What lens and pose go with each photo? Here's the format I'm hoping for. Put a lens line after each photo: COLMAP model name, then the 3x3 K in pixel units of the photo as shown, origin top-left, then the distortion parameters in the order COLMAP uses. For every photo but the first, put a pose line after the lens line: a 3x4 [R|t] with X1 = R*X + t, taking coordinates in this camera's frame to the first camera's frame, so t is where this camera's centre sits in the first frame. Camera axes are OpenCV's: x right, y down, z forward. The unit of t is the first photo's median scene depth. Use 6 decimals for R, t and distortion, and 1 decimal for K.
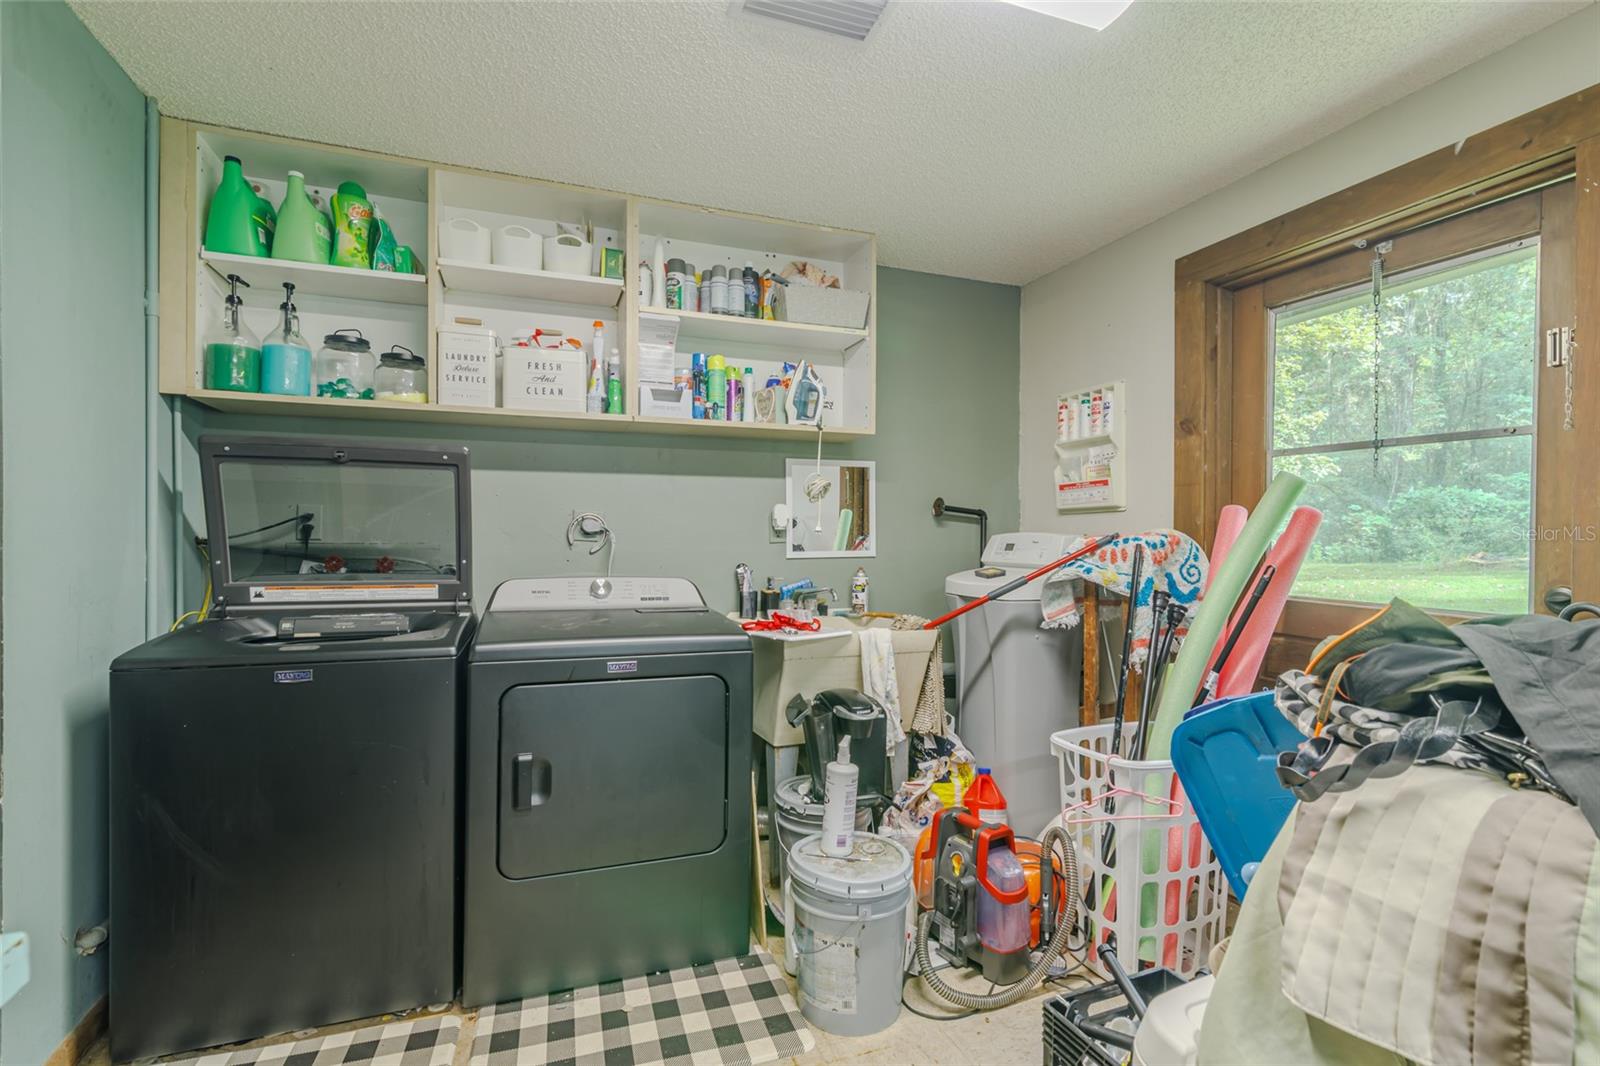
lens RADIAL K [[724.8, 0, 803.4], [0, 724.8, 543.2], [0, 0, 1]] dist [0.000318, -0.000697]
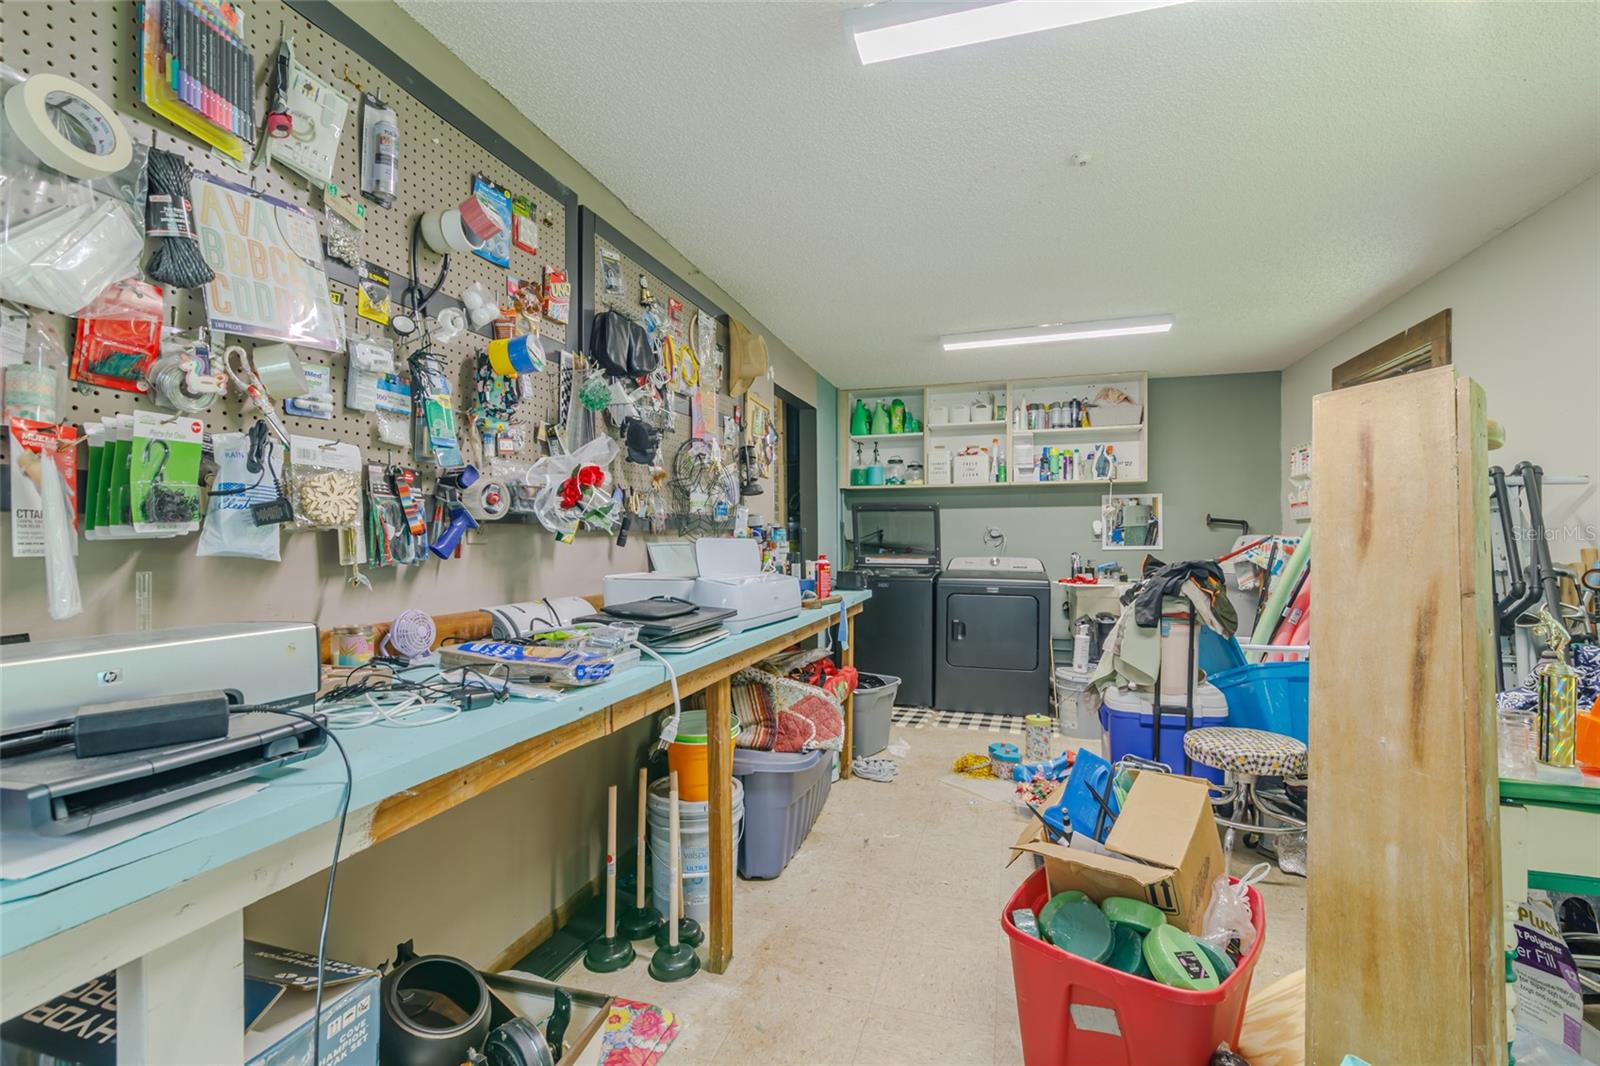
lens RADIAL K [[724.8, 0, 800.0], [0, 724.8, 538.7], [0, 0, 1]] dist [0.000318, -0.000697]
pose [[0.793248, -0.003646, -0.608887, 0.627523], [-0.001877, 0.999963, -0.008432, 0.012046], [0.608895, 0.007831, 0.793212, -1.173695]]
